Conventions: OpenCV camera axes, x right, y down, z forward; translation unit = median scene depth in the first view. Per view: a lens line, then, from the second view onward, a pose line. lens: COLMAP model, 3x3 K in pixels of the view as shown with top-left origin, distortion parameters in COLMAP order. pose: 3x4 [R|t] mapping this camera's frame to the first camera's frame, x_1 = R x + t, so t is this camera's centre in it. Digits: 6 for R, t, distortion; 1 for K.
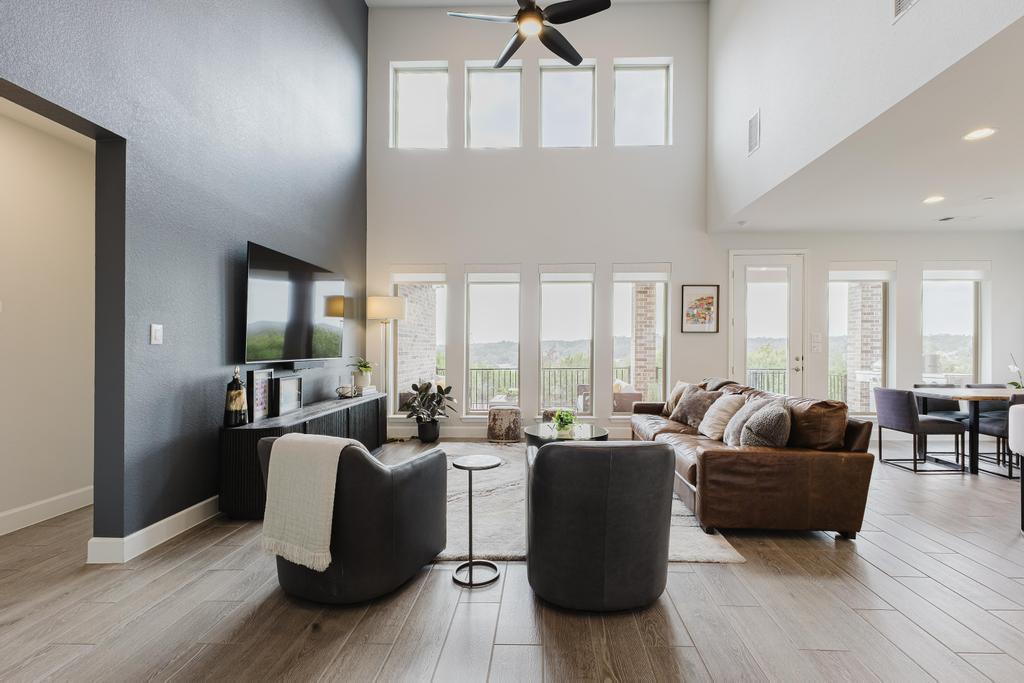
lens RADIAL K [[471.3, 0, 504.0], [0, 471.3, 347.1], [0, 0, 1]] dist [-0.000716, 0.000791]
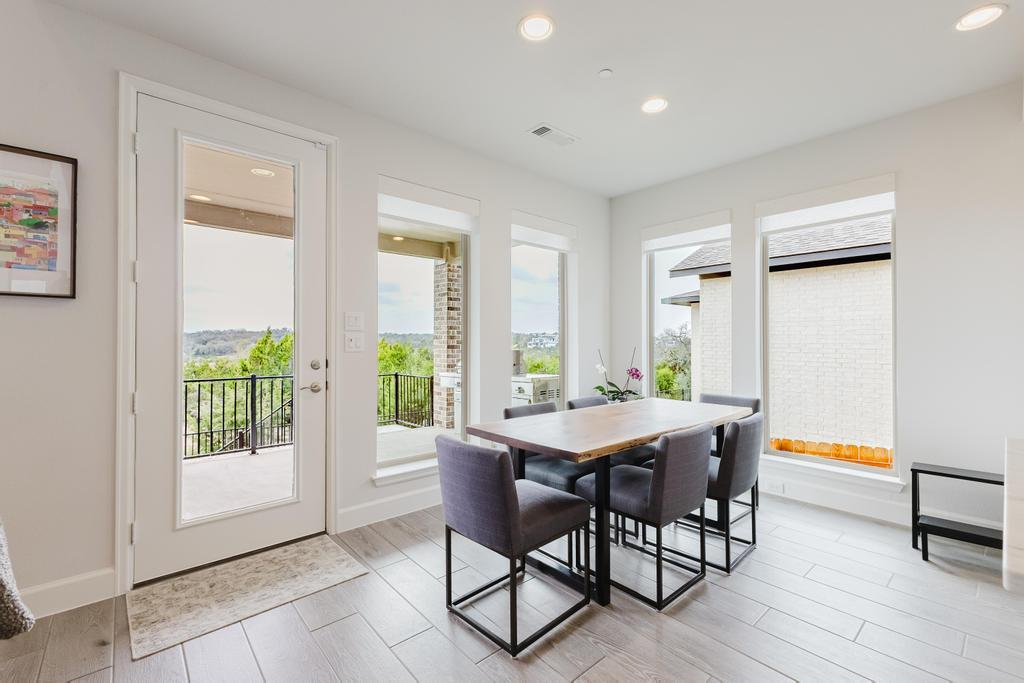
lens RADIAL K [[441.6, 0, 507.4], [0, 441.6, 338.2], [0, 0, 1]] dist [0.009346, 0.000297]
pose [[0.733092, 0.001893, 0.680127, 0.328902], [0.004342, 0.999963, -0.007464, 0.001029], [-0.680116, 0.008425, 0.733056, 0.389359]]
